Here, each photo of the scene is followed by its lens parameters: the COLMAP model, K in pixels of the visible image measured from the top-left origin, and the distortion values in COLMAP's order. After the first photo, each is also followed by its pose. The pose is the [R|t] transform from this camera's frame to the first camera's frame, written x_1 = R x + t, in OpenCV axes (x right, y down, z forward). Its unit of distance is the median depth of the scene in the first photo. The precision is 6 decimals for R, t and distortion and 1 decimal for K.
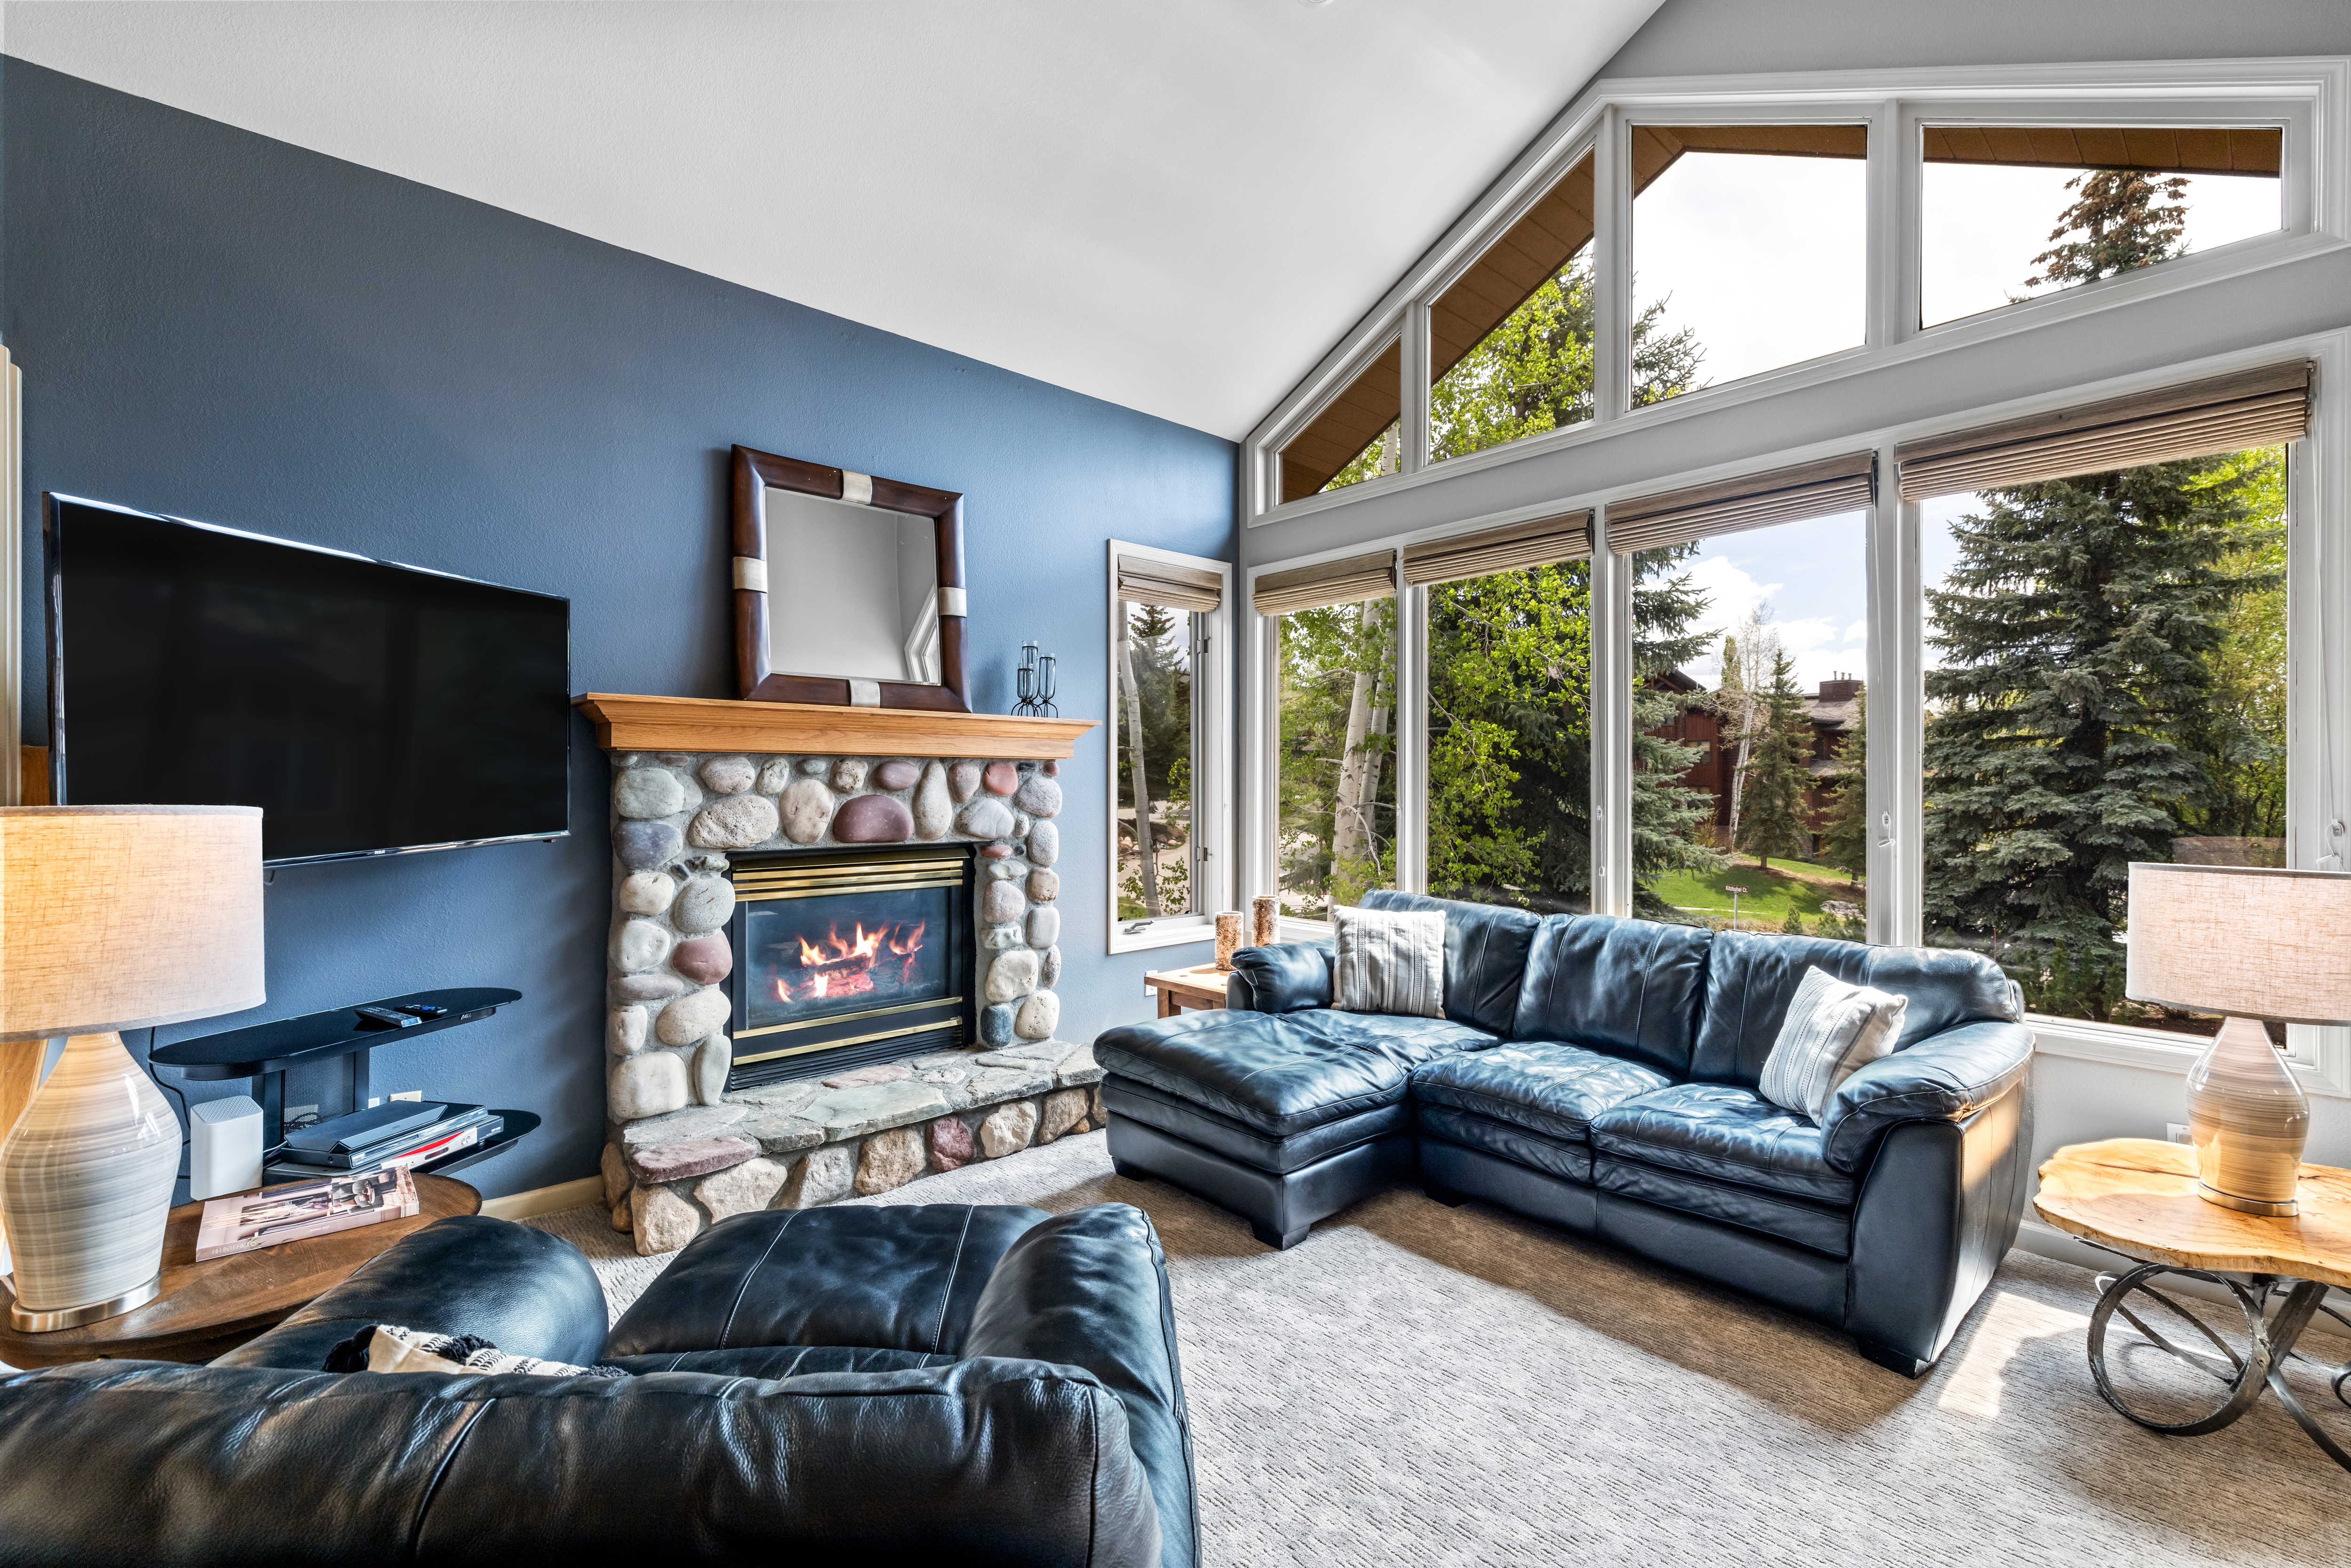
lens RADIAL K [[1015.6, 0, 1186.1], [0, 1015.6, 780.4], [0, 0, 1]] dist [-0.003772, 0.001921]
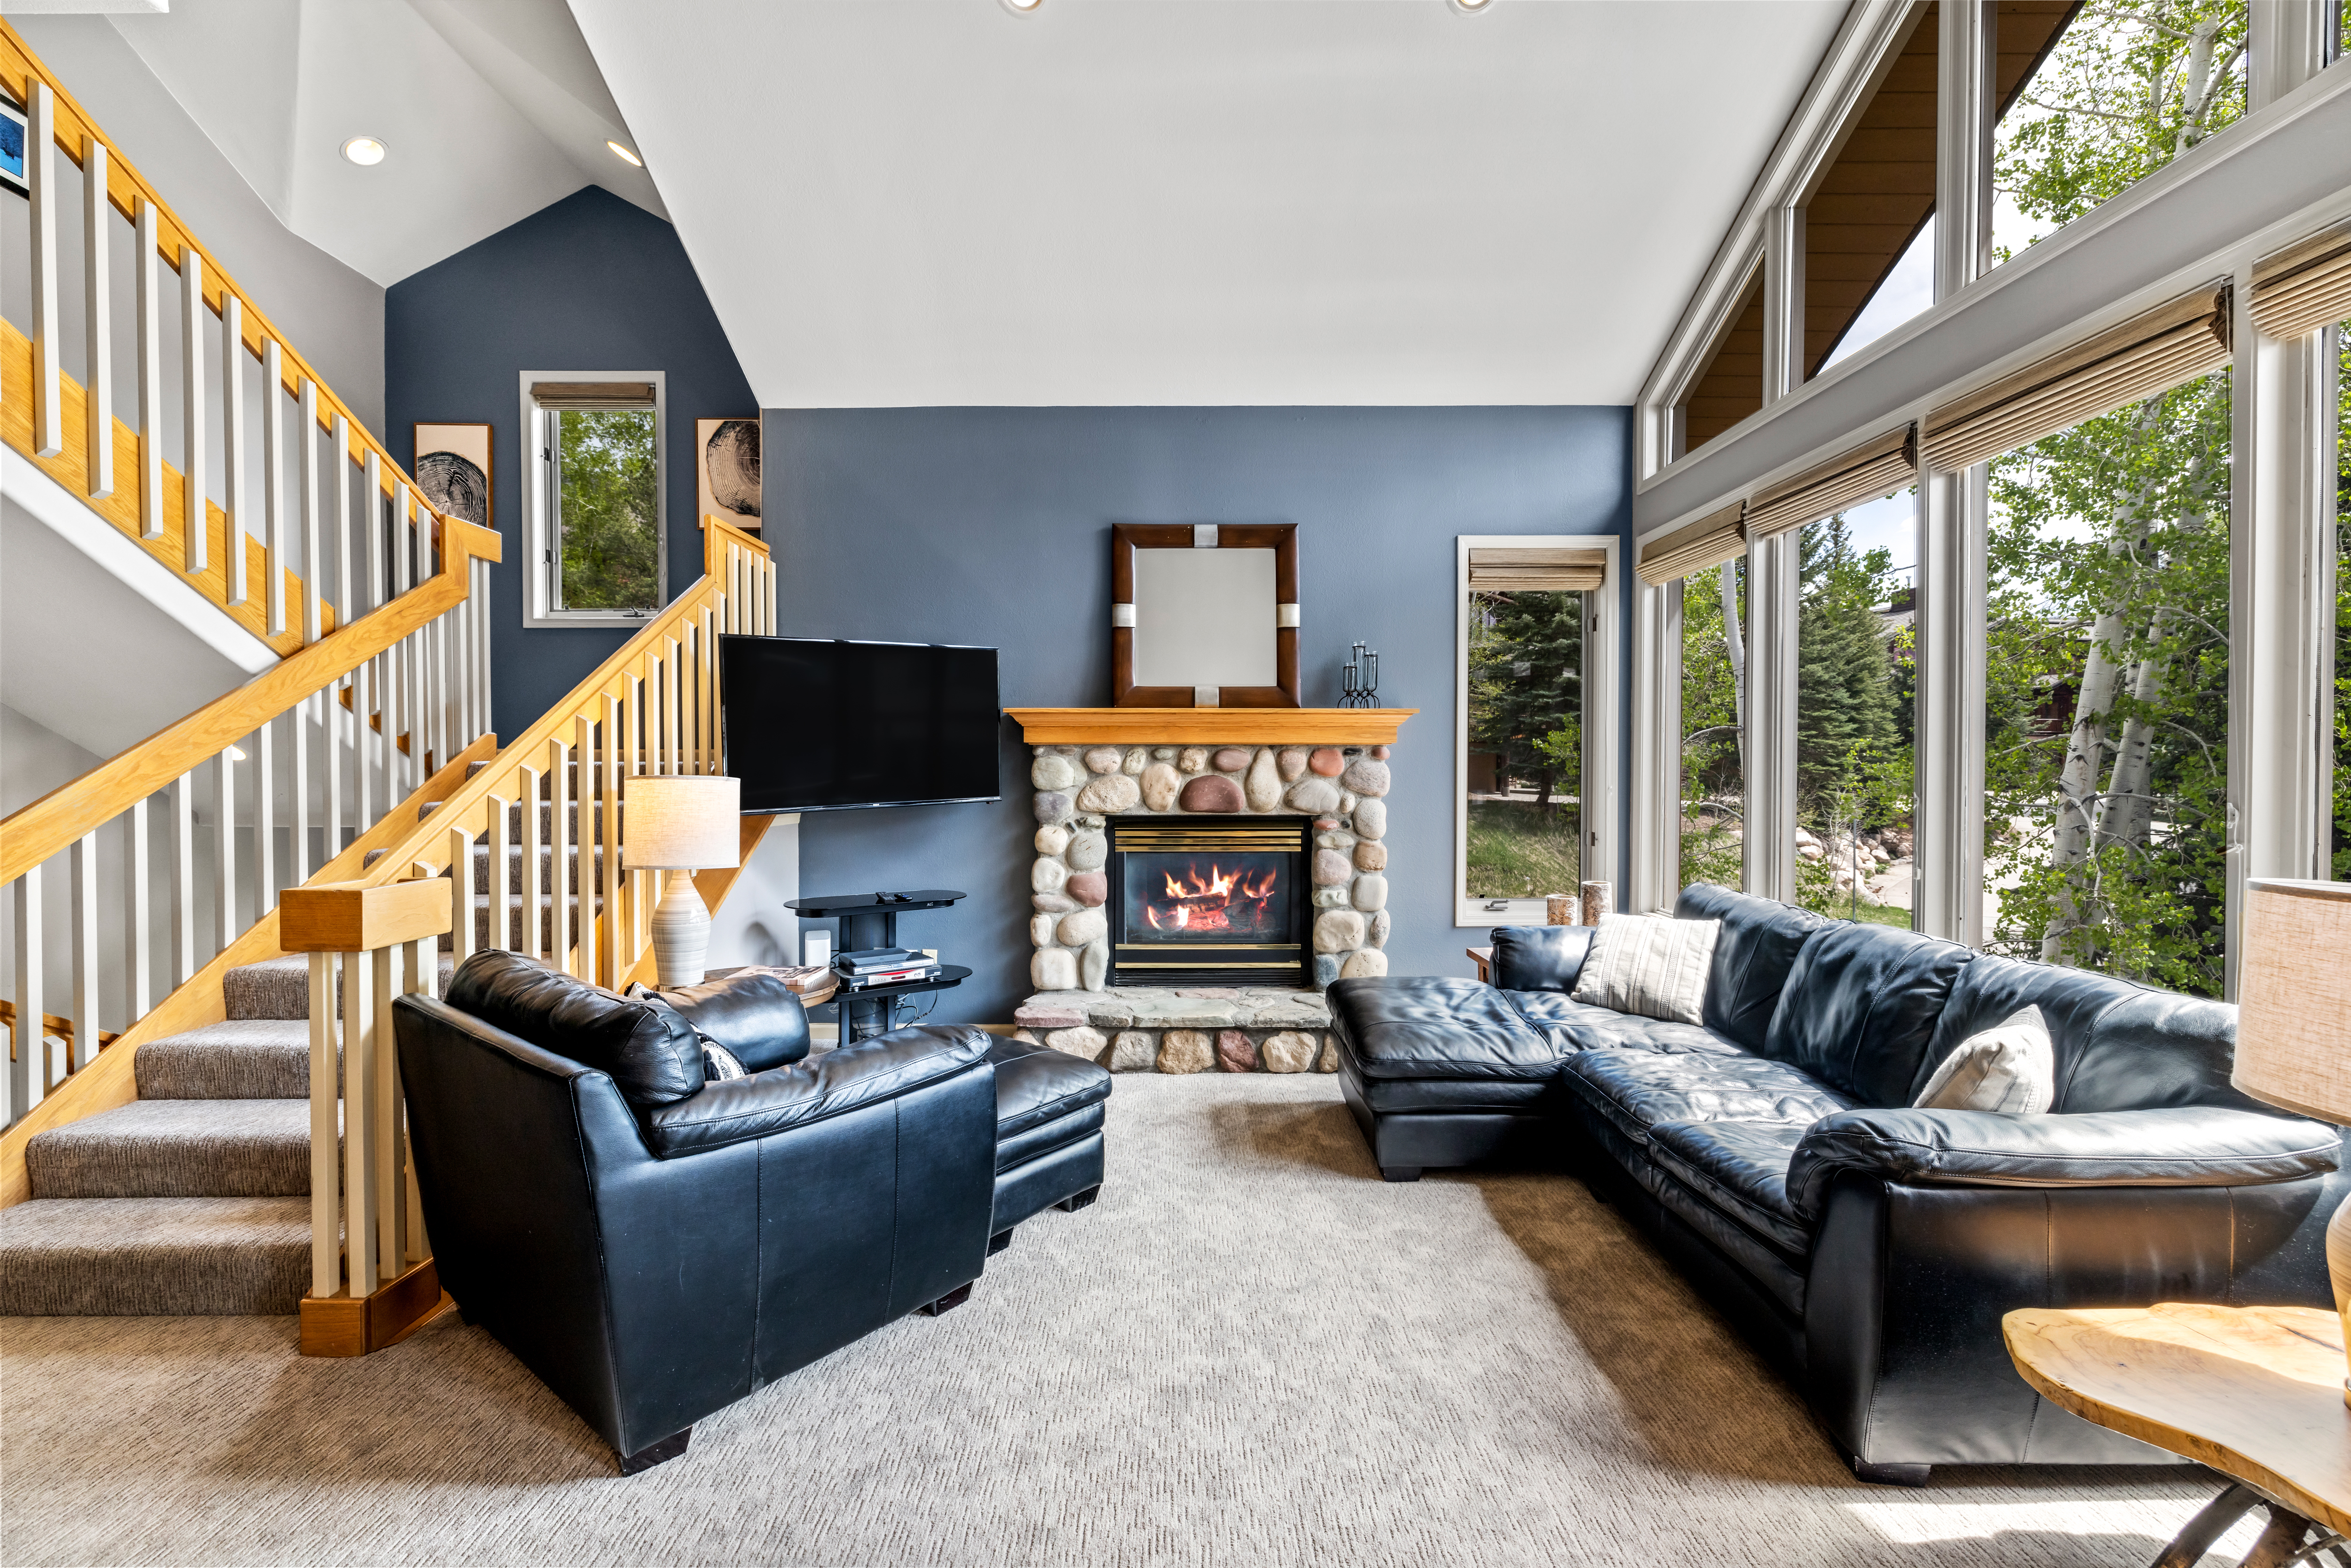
lens RADIAL K [[1015.6, 0, 1176.0], [0, 1015.6, 784.2], [0, 0, 1]] dist [-0.003772, 0.001921]
pose [[0.745439, 0.009146, -0.666511, 0.520481], [0.002609, 0.999858, 0.016638, 0.004055], [0.666568, -0.014141, 0.745310, 0.012927]]
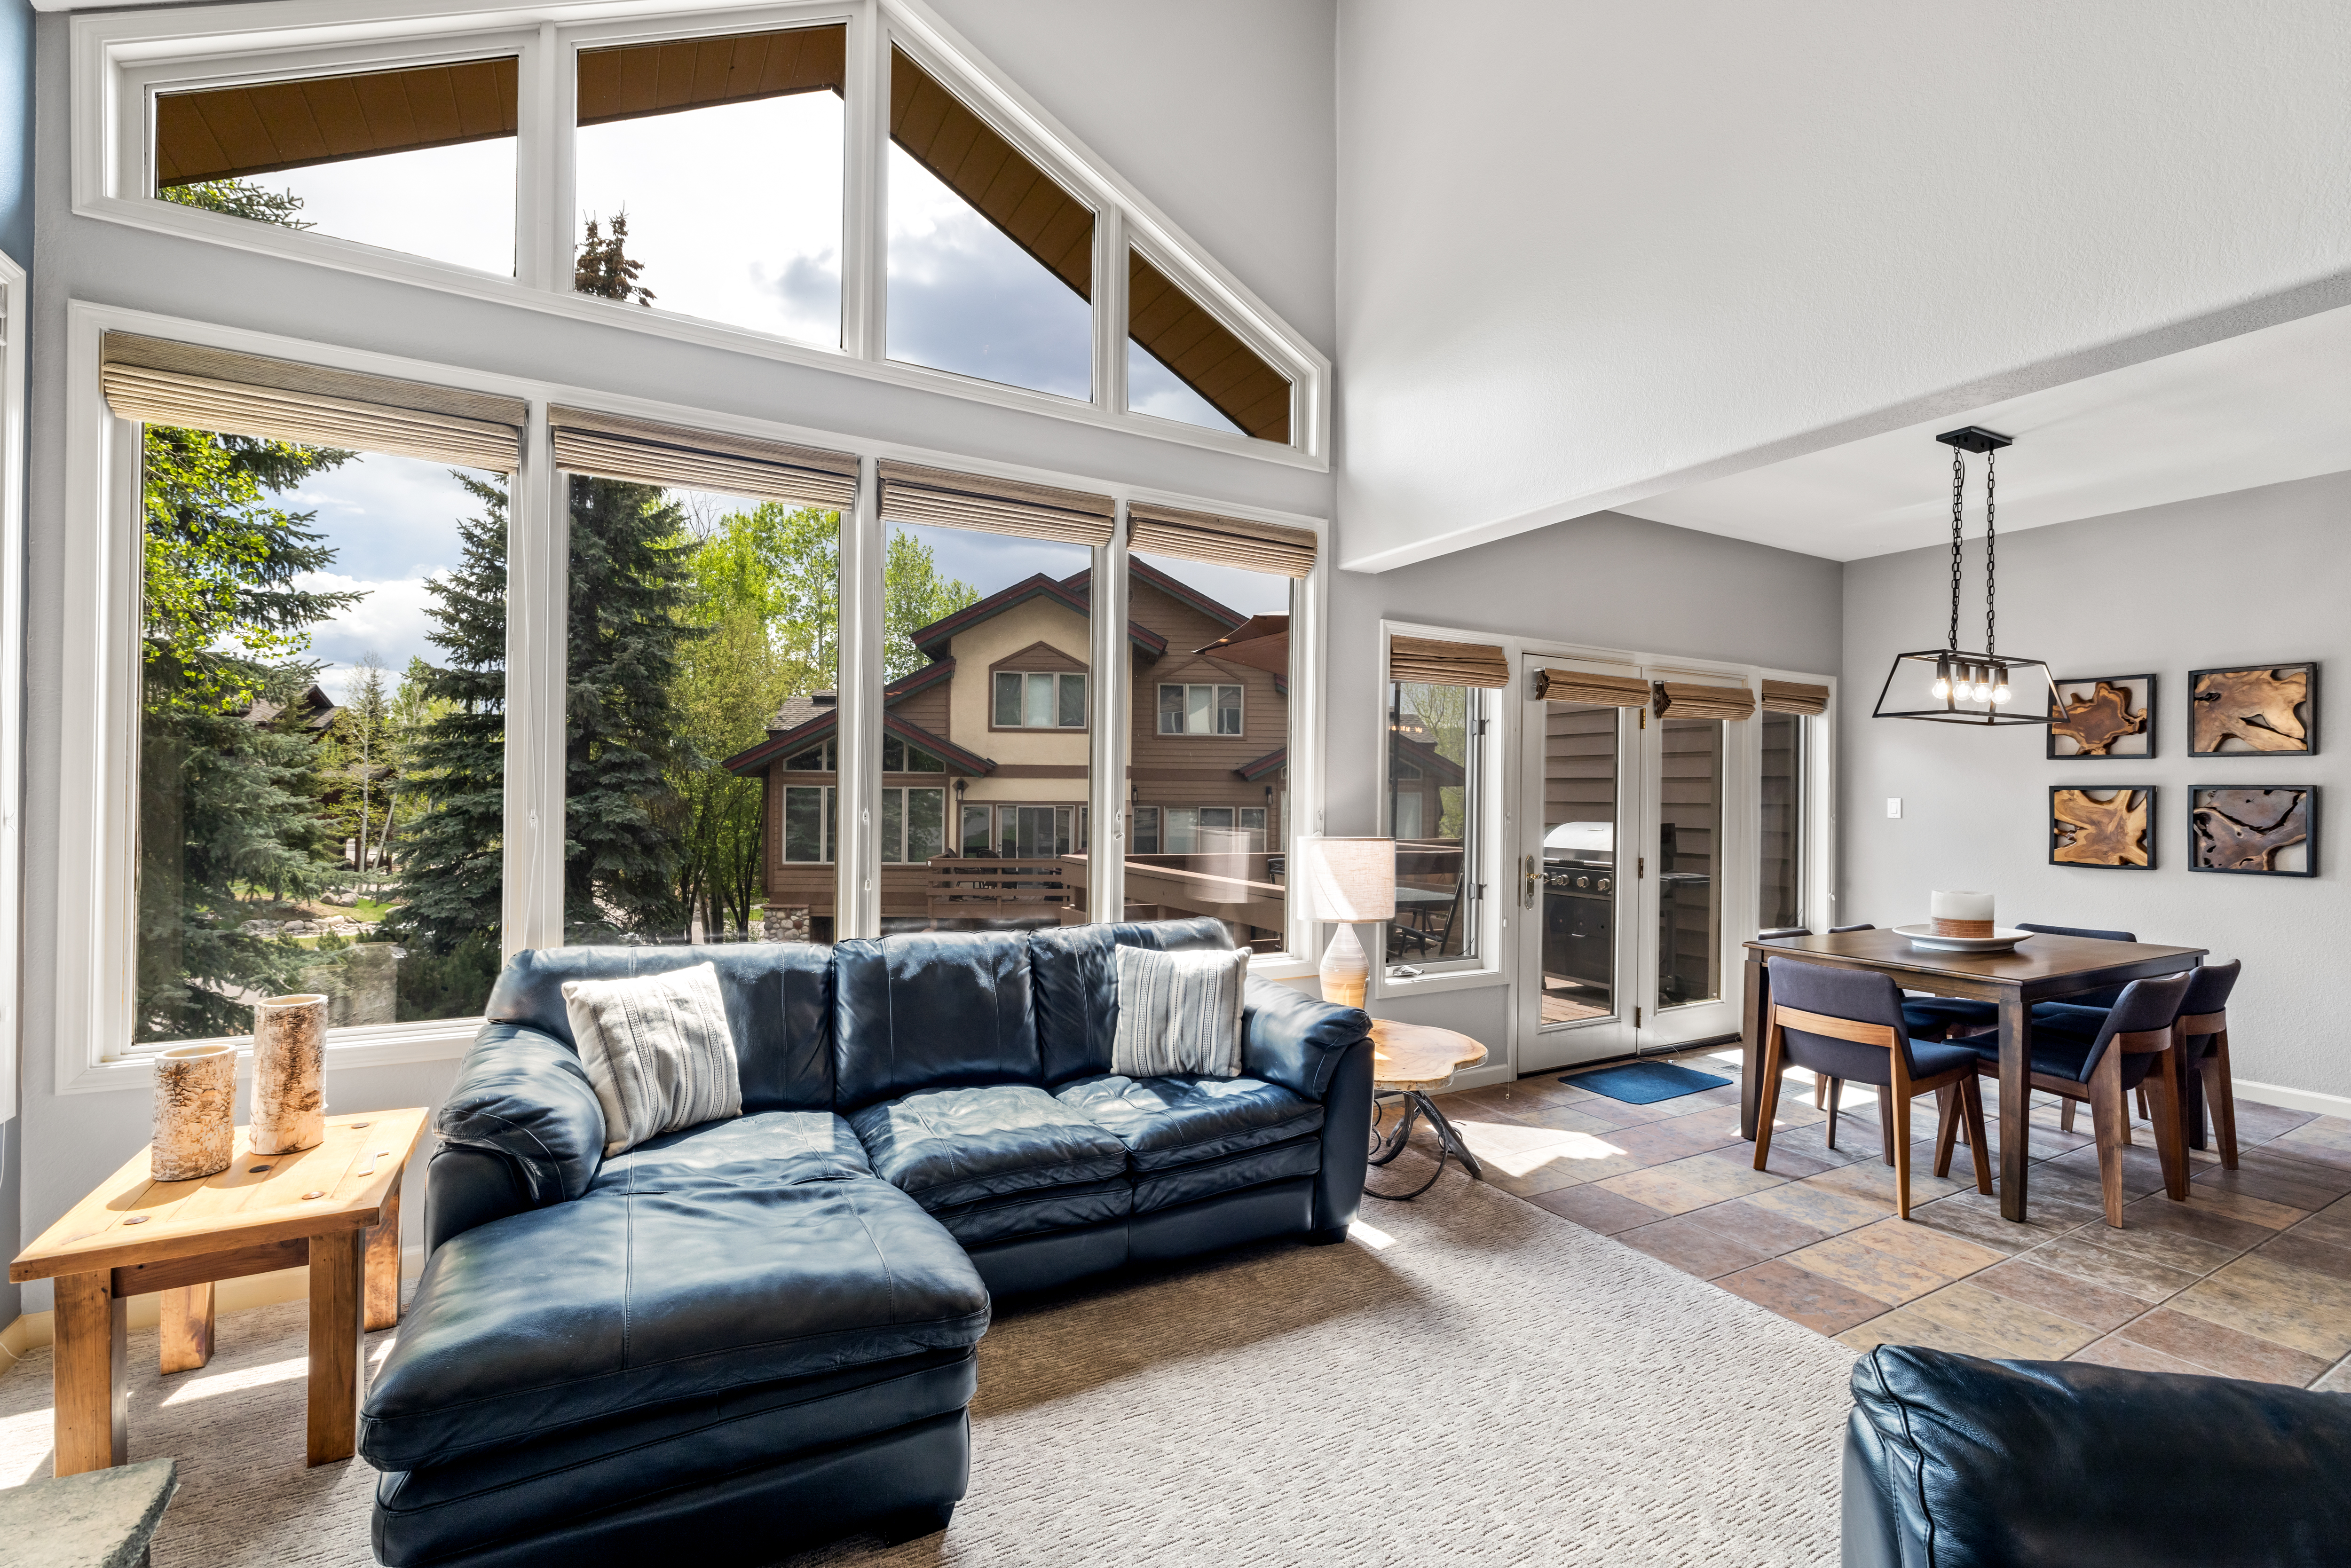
lens RADIAL K [[1015.6, 0, 1177.9], [0, 1015.6, 793.4], [0, 0, 1]] dist [-0.003772, 0.001921]
pose [[0.224810, 0.001548, 0.974401, -0.371852], [-0.012096, 0.999926, 0.001203, 0.008804], [-0.974328, -0.012057, 0.224812, 0.566198]]
